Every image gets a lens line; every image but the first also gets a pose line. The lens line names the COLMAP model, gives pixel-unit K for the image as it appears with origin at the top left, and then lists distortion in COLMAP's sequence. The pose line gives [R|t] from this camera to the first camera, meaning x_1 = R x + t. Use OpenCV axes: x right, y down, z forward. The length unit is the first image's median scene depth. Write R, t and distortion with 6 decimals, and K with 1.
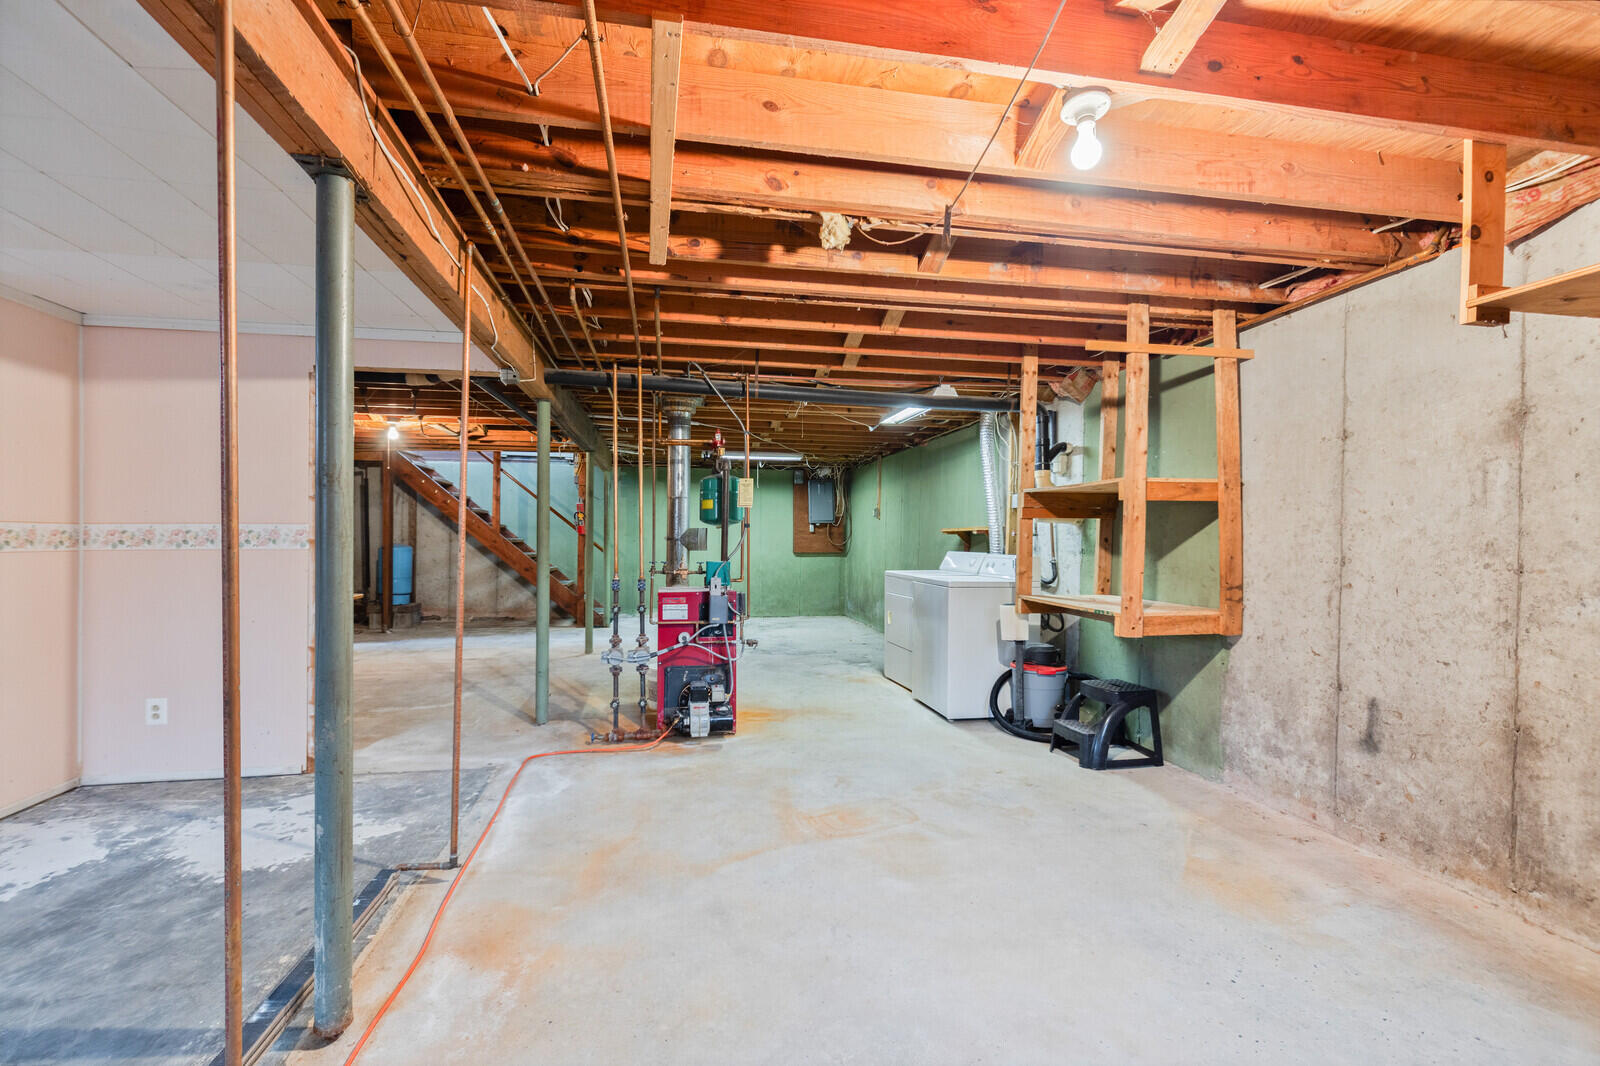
lens RADIAL K [[723.6, 0, 796.8], [0, 723.6, 535.8], [0, 0, 1]] dist [-0.000144, -0.001098]
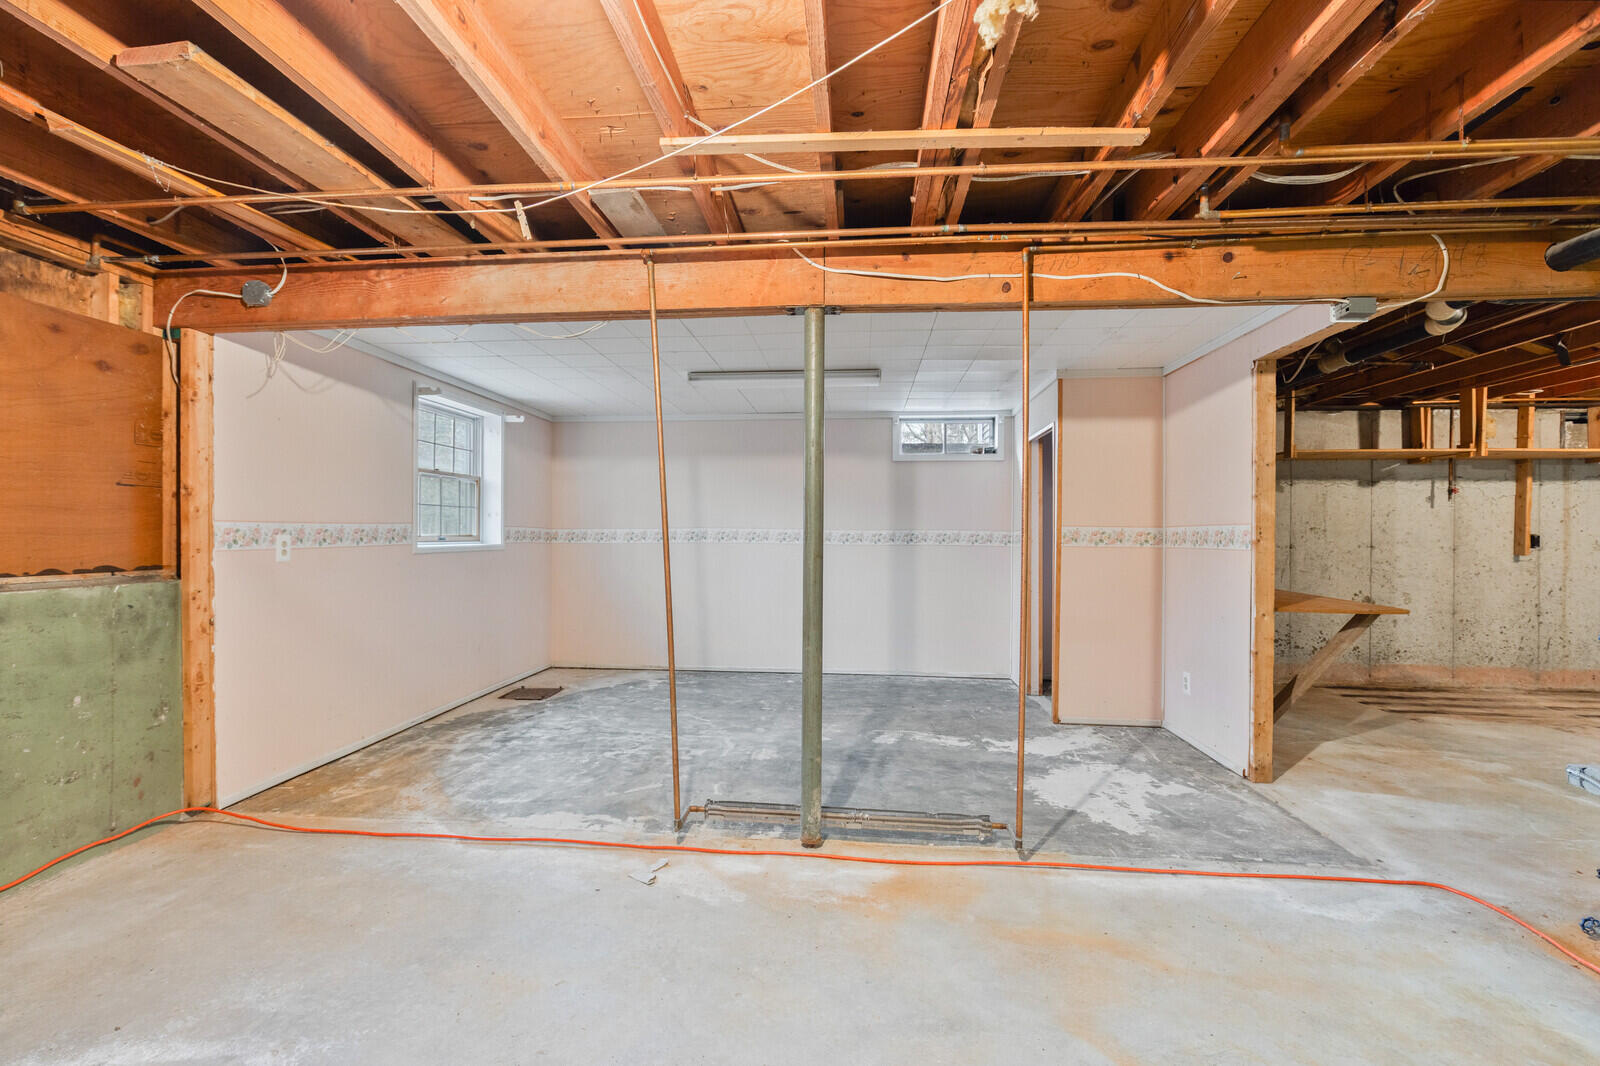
lens RADIAL K [[723.6, 0, 785.0], [0, 723.6, 533.7], [0, 0, 1]] dist [-0.000144, -0.001098]
pose [[-0.282625, -0.004109, -0.959222, 0.539035], [-0.007286, 0.999971, -0.002136, 0.002790], [0.959203, 0.006385, -0.282647, 0.825680]]
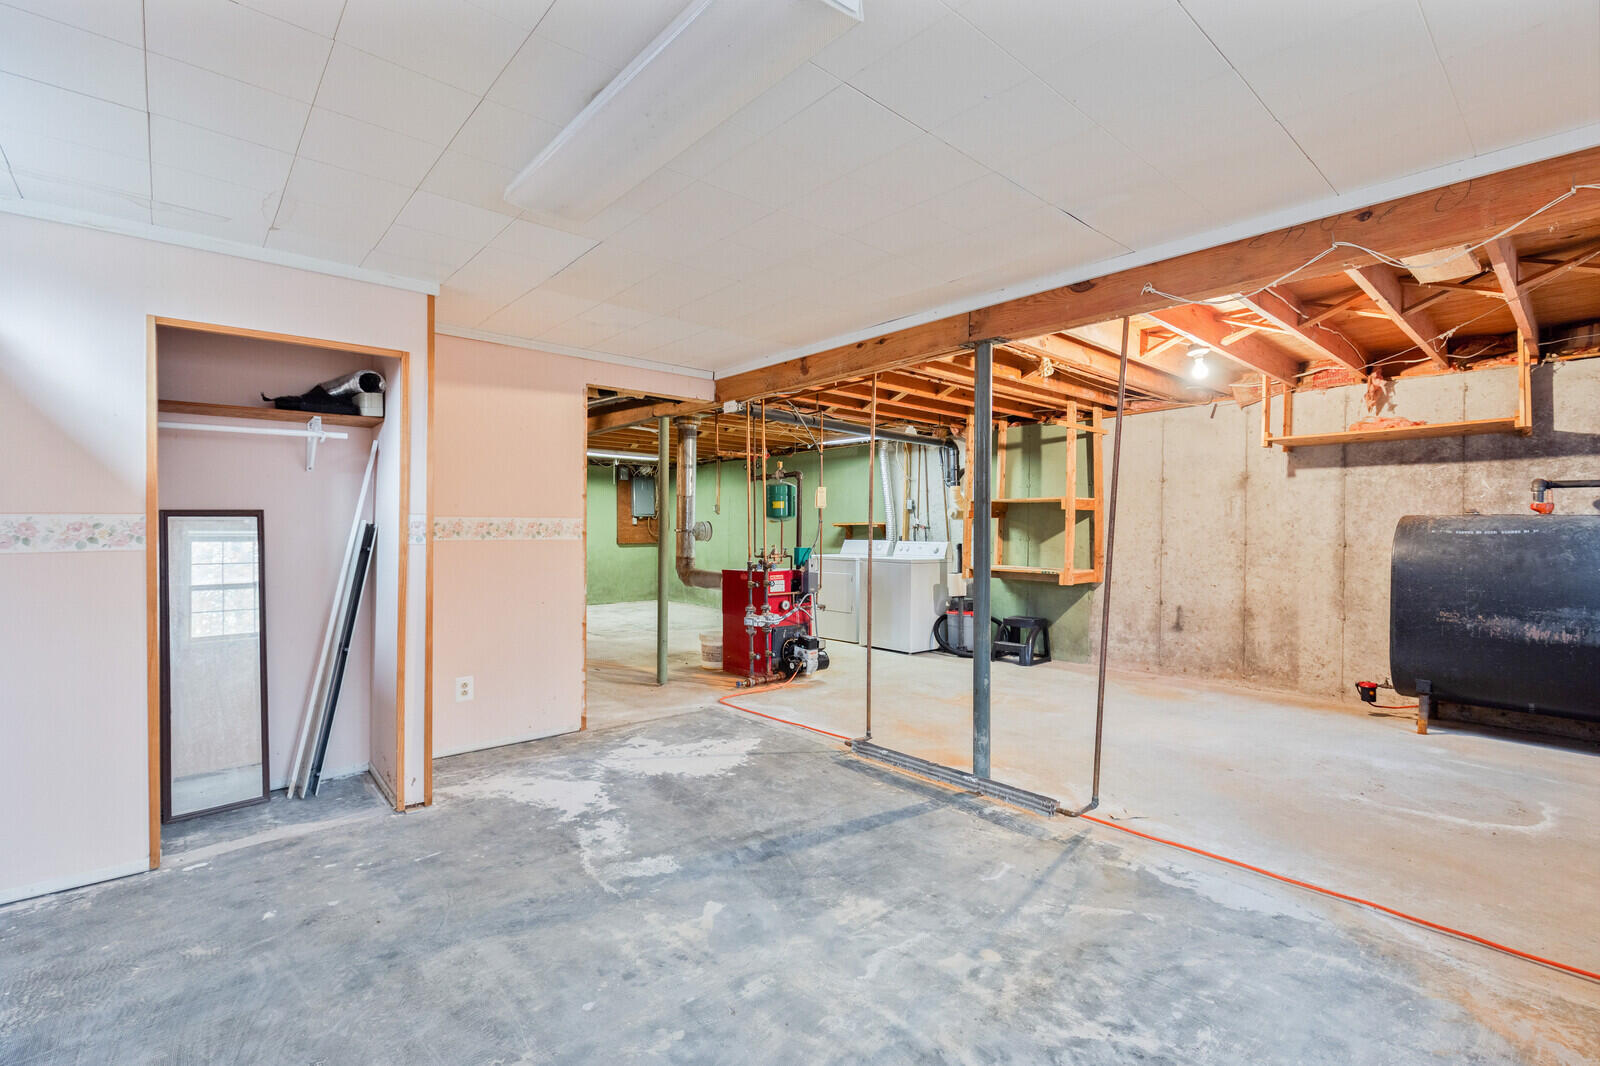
lens RADIAL K [[723.6, 0, 794.3], [0, 723.6, 528.1], [0, 0, 1]] dist [-0.000144, -0.001098]
pose [[0.856232, 0.002799, 0.516584, -1.214362], [-0.002423, 0.999996, -0.001404, 0.002613], [-0.516586, -0.000050, 0.856235, -0.223288]]
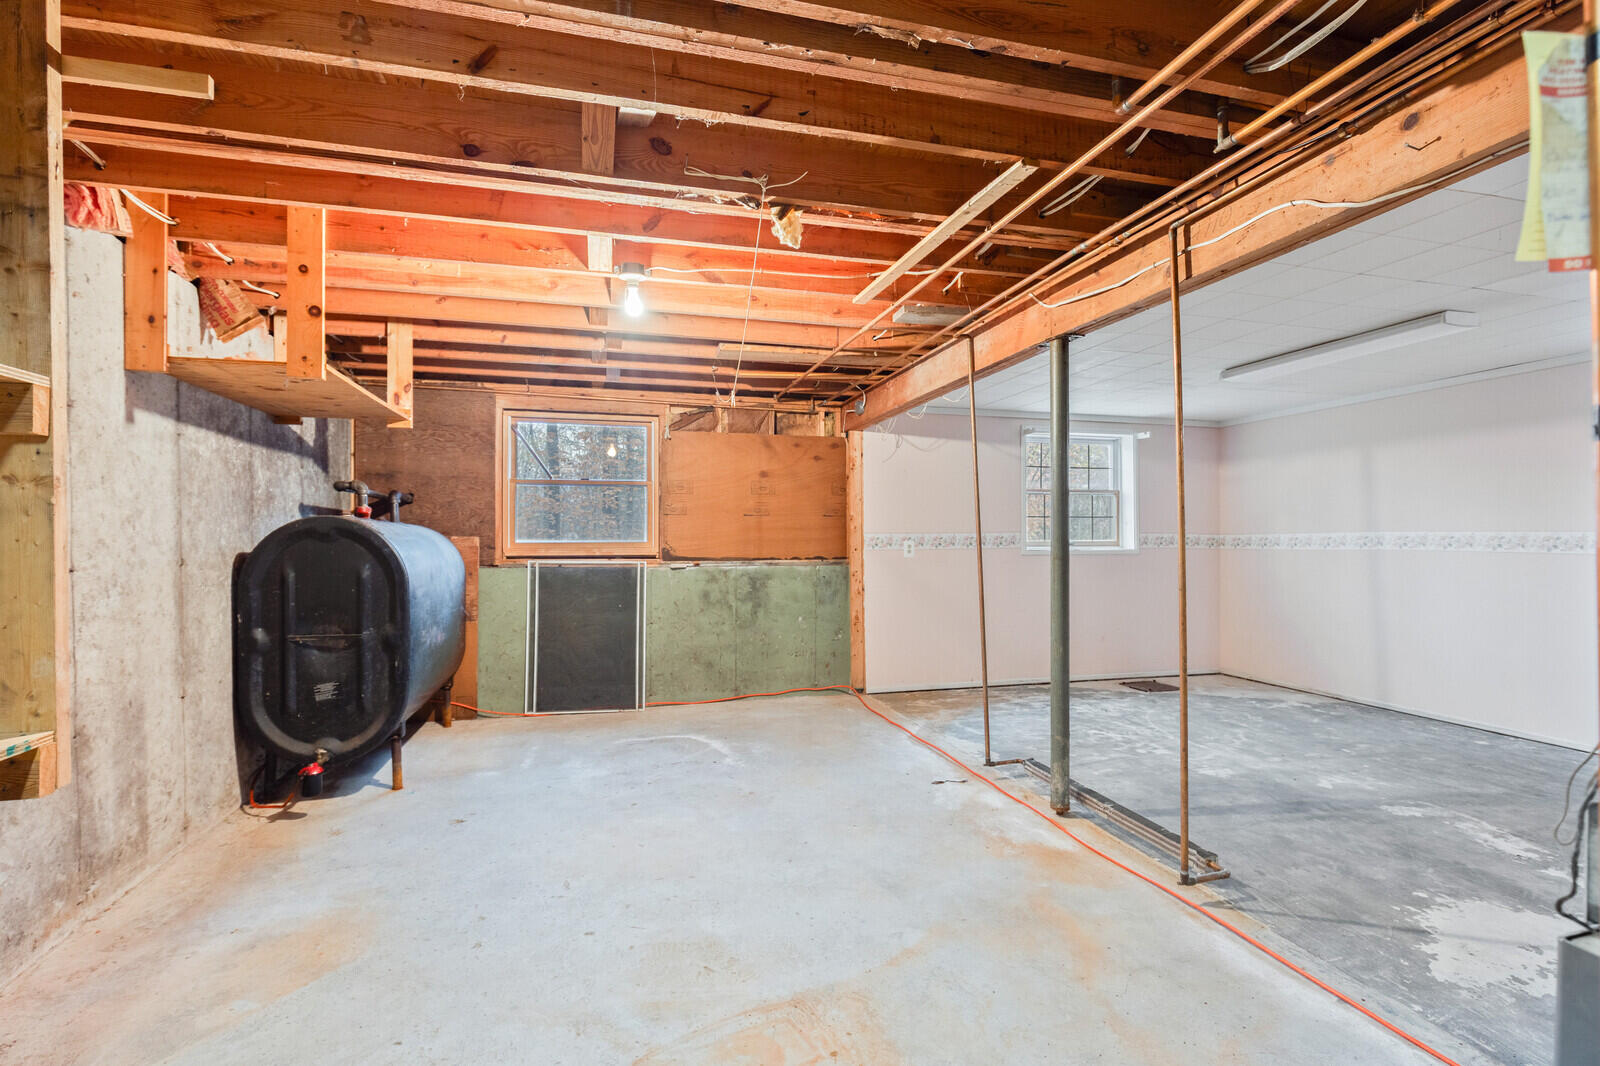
lens RADIAL K [[723.6, 0, 787.5], [0, 723.6, 538.3], [0, 0, 1]] dist [-0.000144, -0.001098]
pose [[-0.997221, -0.003055, -0.074437, 0.103046], [-0.003008, 0.999995, -0.000738, 0.003355], [0.074439, -0.000512, -0.997225, 1.630116]]
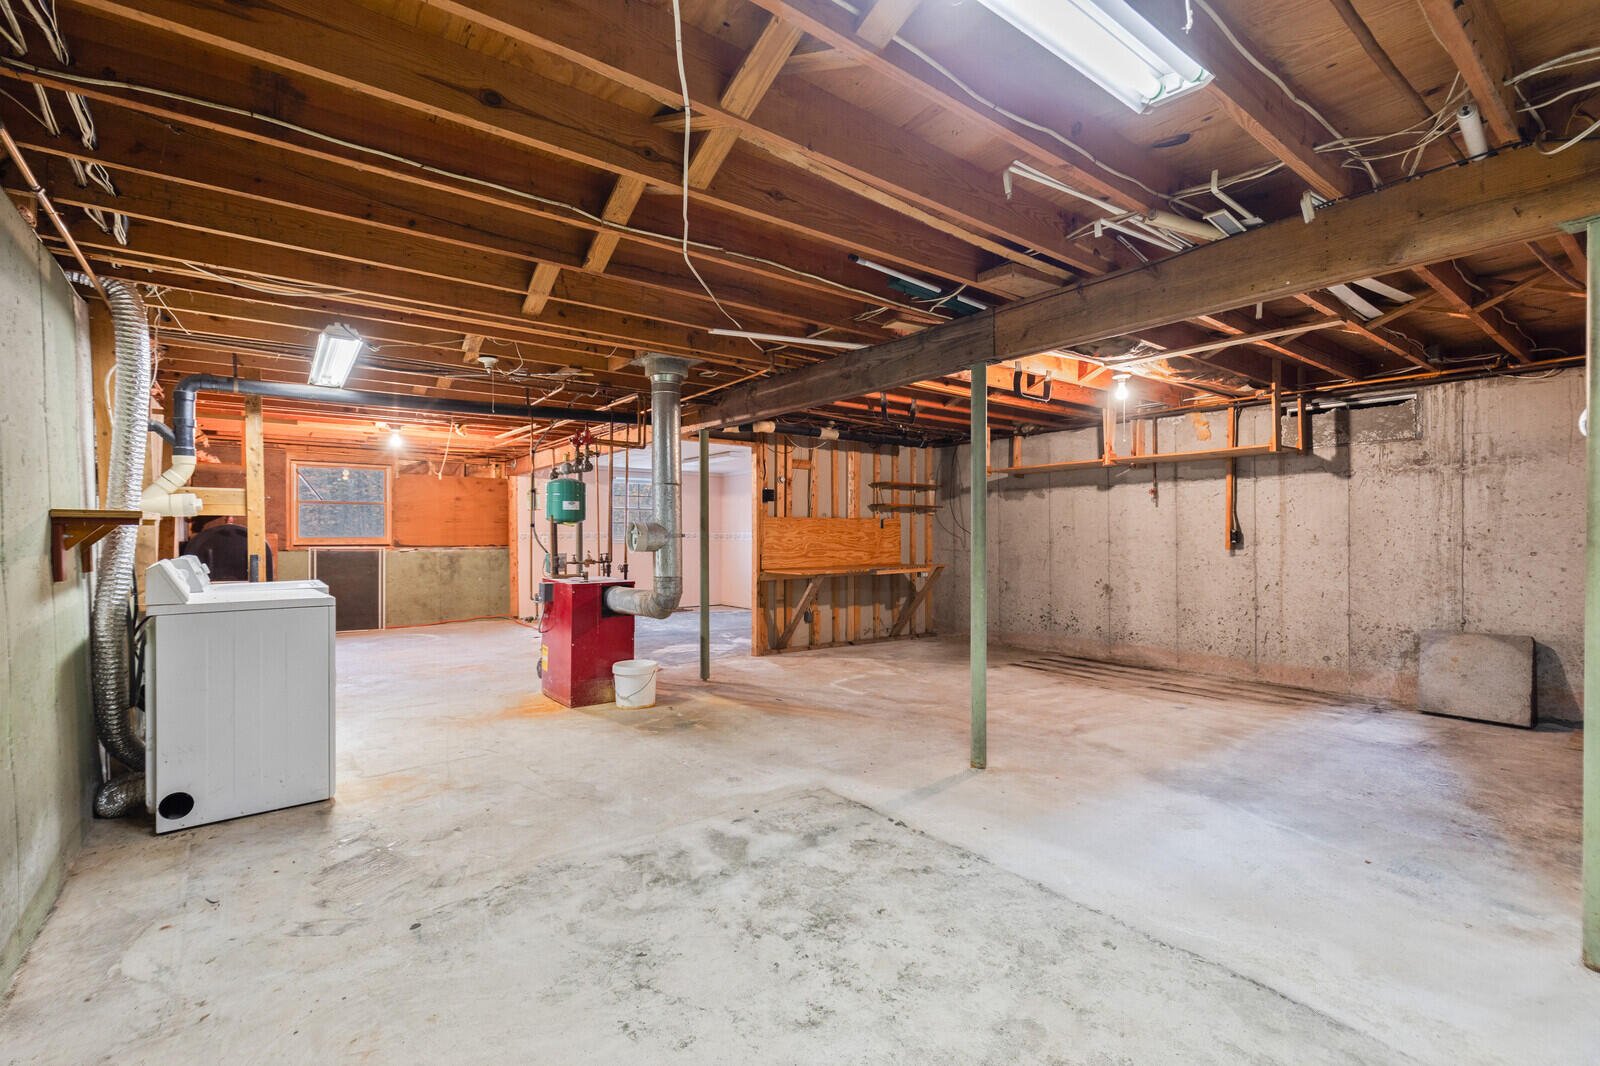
lens RADIAL K [[723.6, 0, 802.3], [0, 723.6, 537.1], [0, 0, 1]] dist [-0.000144, -0.001098]
pose [[-0.896261, -0.000540, -0.443527, 0.080359], [-0.001510, 0.999997, 0.001835, 0.005019], [0.443525, 0.002315, -0.896259, 3.524276]]
